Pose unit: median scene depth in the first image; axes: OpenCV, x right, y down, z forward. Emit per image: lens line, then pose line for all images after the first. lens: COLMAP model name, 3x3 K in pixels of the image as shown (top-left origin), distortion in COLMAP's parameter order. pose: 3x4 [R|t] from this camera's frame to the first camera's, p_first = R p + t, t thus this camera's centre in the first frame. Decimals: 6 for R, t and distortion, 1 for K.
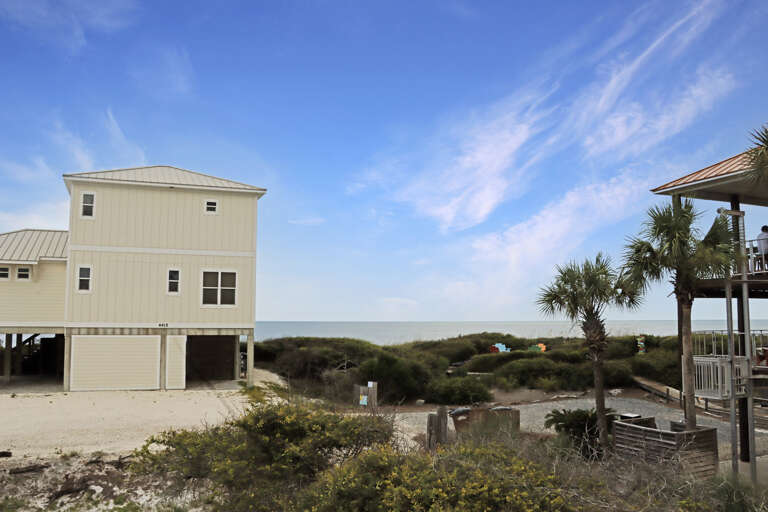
lens RADIAL K [[641.0, 0, 383.6], [0, 641.0, 261.3], [0, 0, 1]] dist [-0.198406, 0.187800]
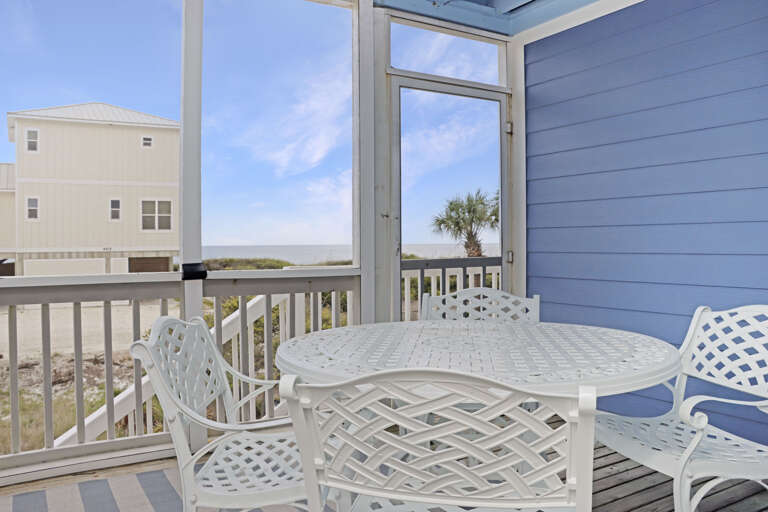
lens RADIAL K [[635.0, 0, 384.0], [0, 635.0, 256.0], [0, 0, 1]] dist [-0.179670, 0.155874]
pose [[0.989691, -0.009901, 0.142874, -0.030180], [-0.005998, 0.993867, 0.110421, -0.015976], [-0.143091, -0.110140, 0.983562, -0.246763]]
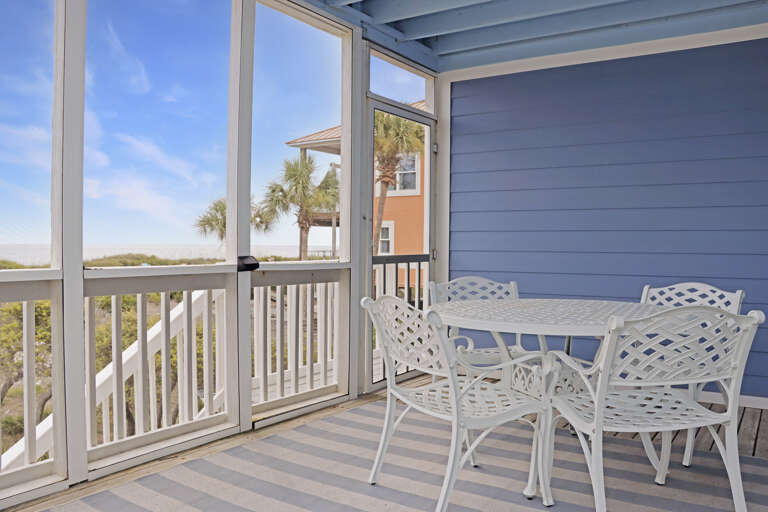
lens RADIAL K [[635.0, 0, 384.0], [0, 635.0, 256.0], [0, 0, 1]] dist [-0.179670, 0.155874]
pose [[0.840117, -0.003308, 0.542395, -0.115290], [-0.056665, 0.993974, 0.093832, -0.015008], [-0.539437, -0.109564, 0.834867, -0.250132]]
